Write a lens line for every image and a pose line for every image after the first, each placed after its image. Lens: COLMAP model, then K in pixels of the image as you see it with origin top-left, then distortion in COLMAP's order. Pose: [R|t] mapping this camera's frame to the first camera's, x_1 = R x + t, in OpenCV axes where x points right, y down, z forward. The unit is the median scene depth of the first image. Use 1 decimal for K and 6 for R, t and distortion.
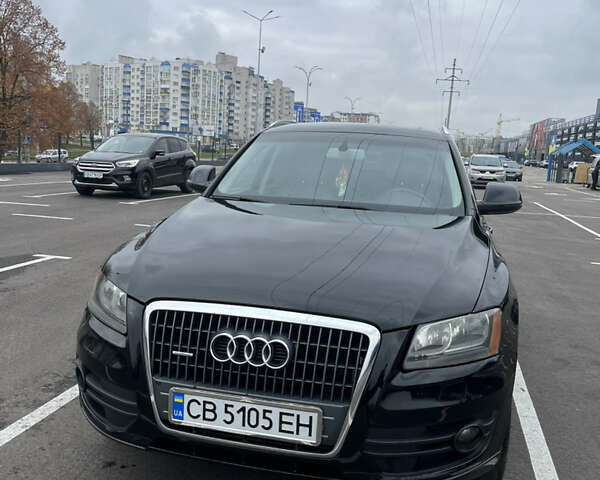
lens RADIAL K [[610.3, 0, 295.4], [0, 610.3, 236.8], [0, 0, 1]] dist [0.006569, 0.000000]
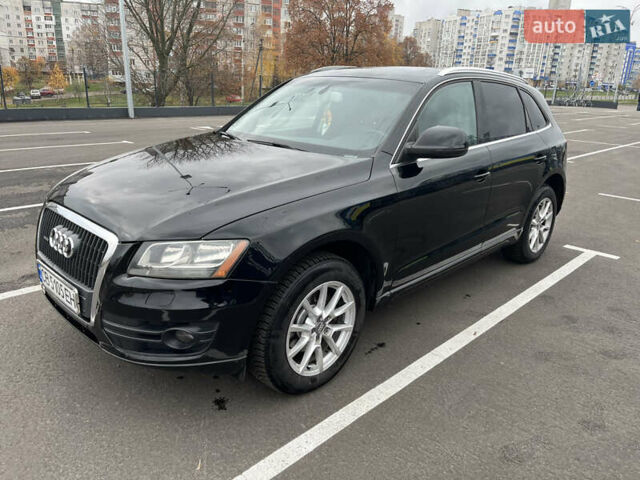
lens RADIAL K [[486.6, 0, 320.0], [0, 486.6, 245.9], [0, 0, 1]] dist [0.042087, -0.067256]
pose [[0.844535, 0.144255, -0.515705, 0.671101], [-0.059156, 0.982271, 0.177889, -0.028340], [0.532223, -0.119726, 0.838095, 0.238600]]
